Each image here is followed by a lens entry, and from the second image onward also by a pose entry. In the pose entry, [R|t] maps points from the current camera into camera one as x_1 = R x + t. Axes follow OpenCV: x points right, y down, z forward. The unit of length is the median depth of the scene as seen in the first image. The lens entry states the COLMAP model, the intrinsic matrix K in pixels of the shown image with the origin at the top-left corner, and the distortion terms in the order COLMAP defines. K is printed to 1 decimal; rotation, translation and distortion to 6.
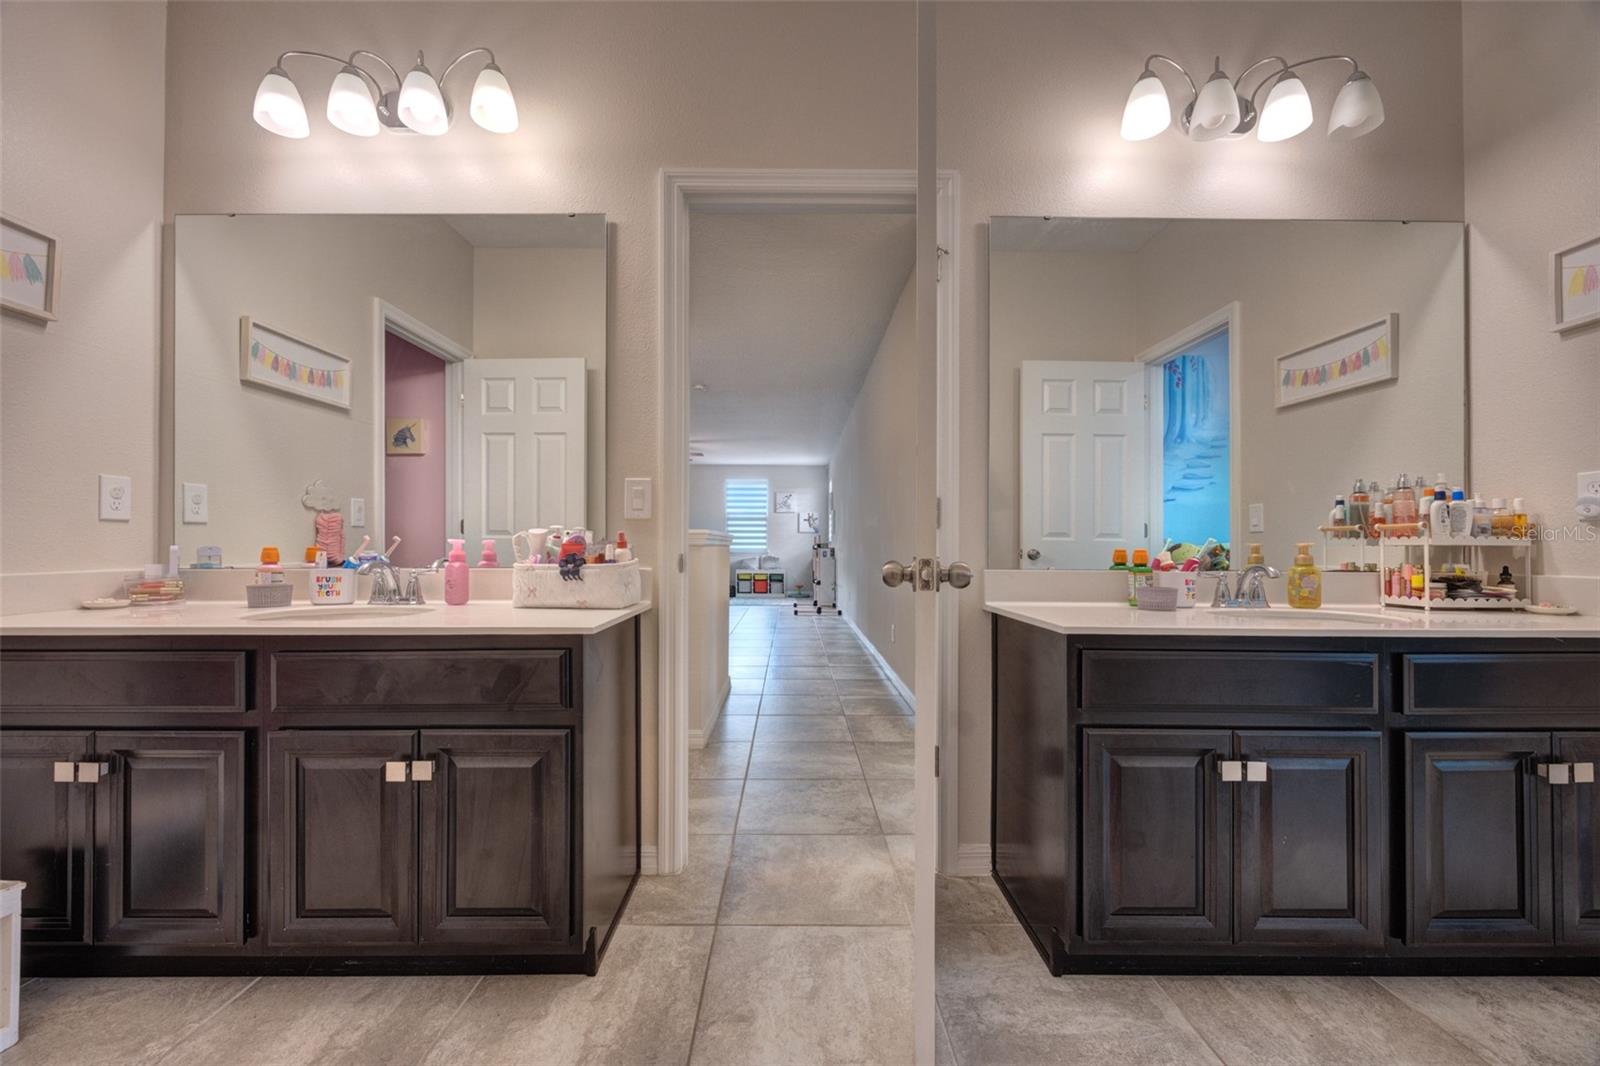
lens RADIAL K [[619.1, 0, 792.1], [0, 619.1, 547.3], [0, 0, 1]] dist [-0.001043, 0.000188]
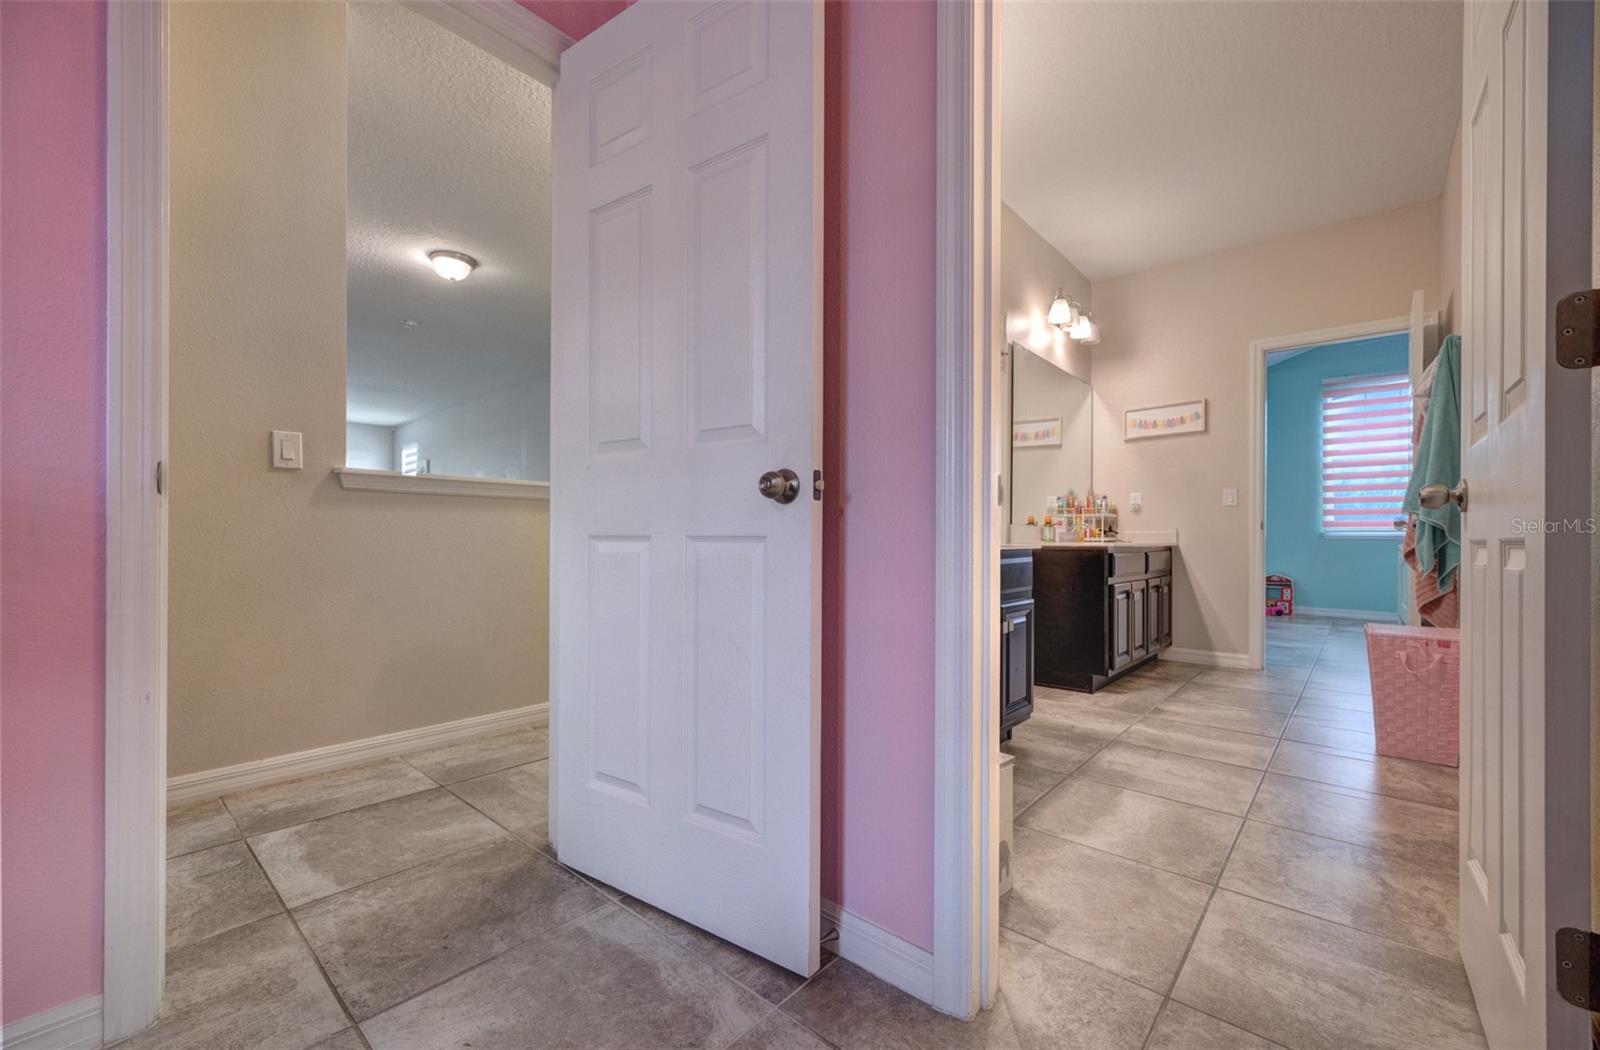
lens RADIAL K [[636.1, 0, 788.5], [0, 636.1, 533.1], [0, 0, 1]] dist [0.000222, -0.000924]
pose [[0.669508, 0.022223, 0.742472, -1.564340], [-0.021034, 0.999719, -0.010957, 0.105331], [-0.742507, -0.008281, 0.669787, 0.189749]]
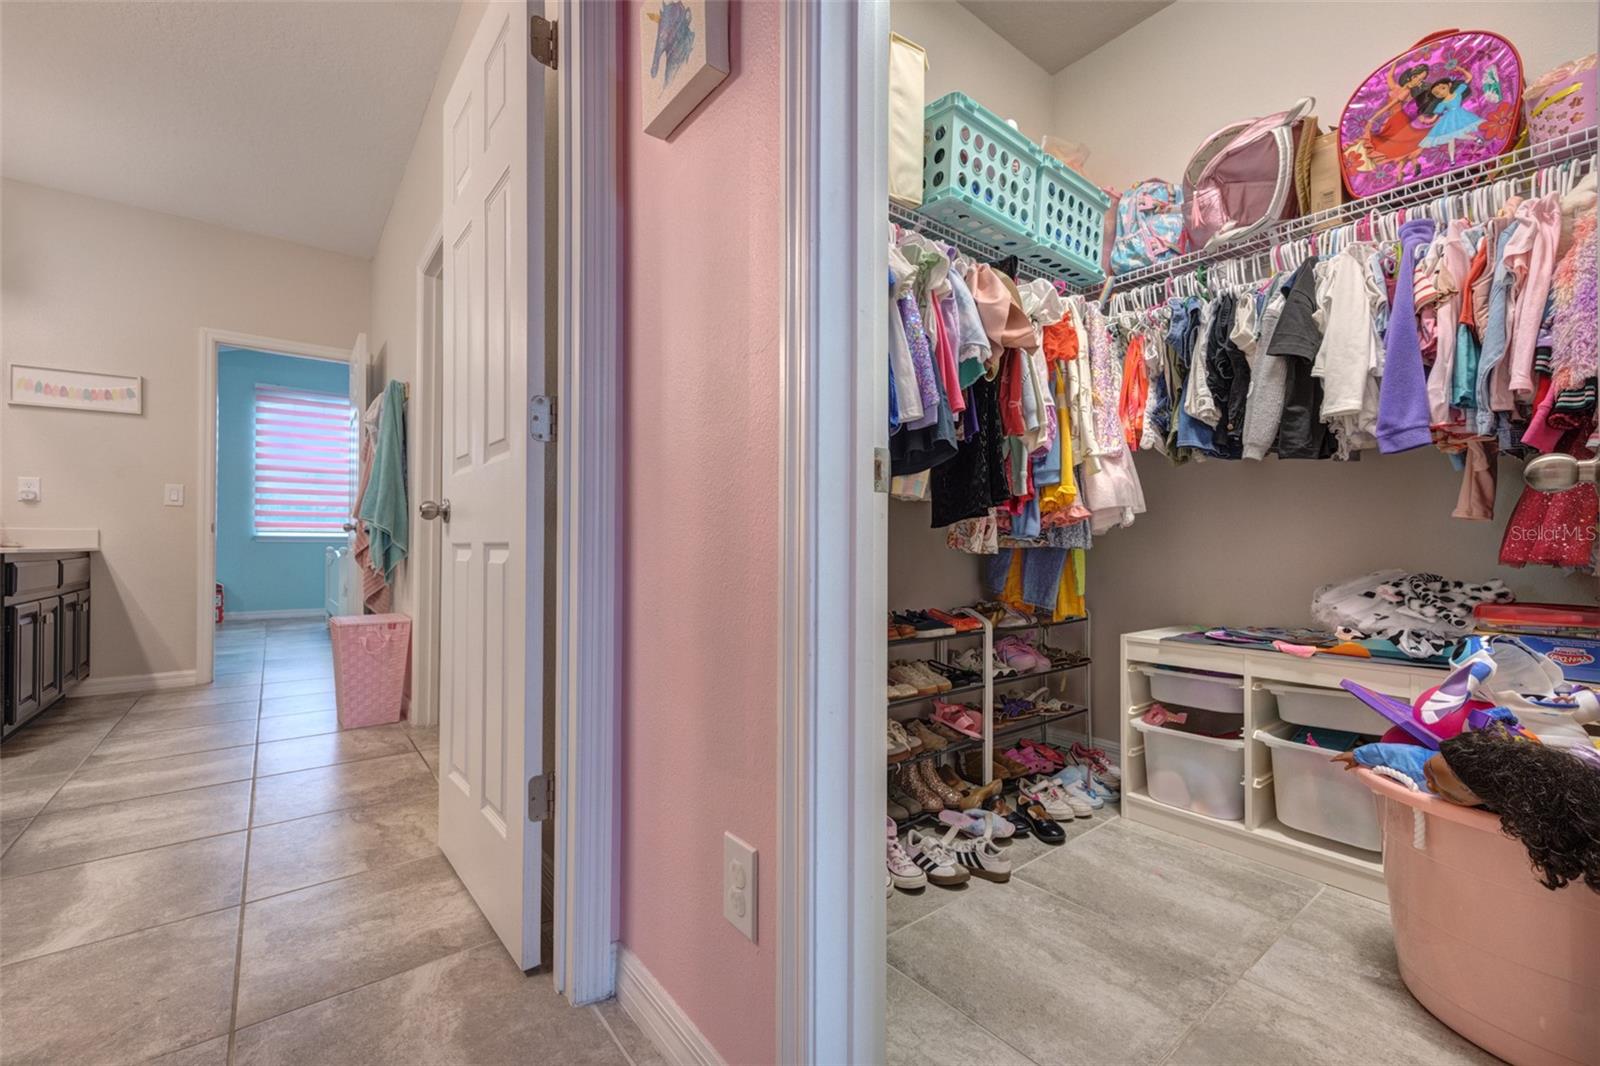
lens RADIAL K [[646.4, 0, 796.5], [0, 646.4, 539.5], [0, 0, 1]] dist [-0.003145, -0.000971]
pose [[-0.632391, 0.018405, 0.774431, -1.630772], [-0.001429, 0.999688, -0.024925, 0.107707], [-0.774648, -0.016868, -0.632168, 0.300180]]
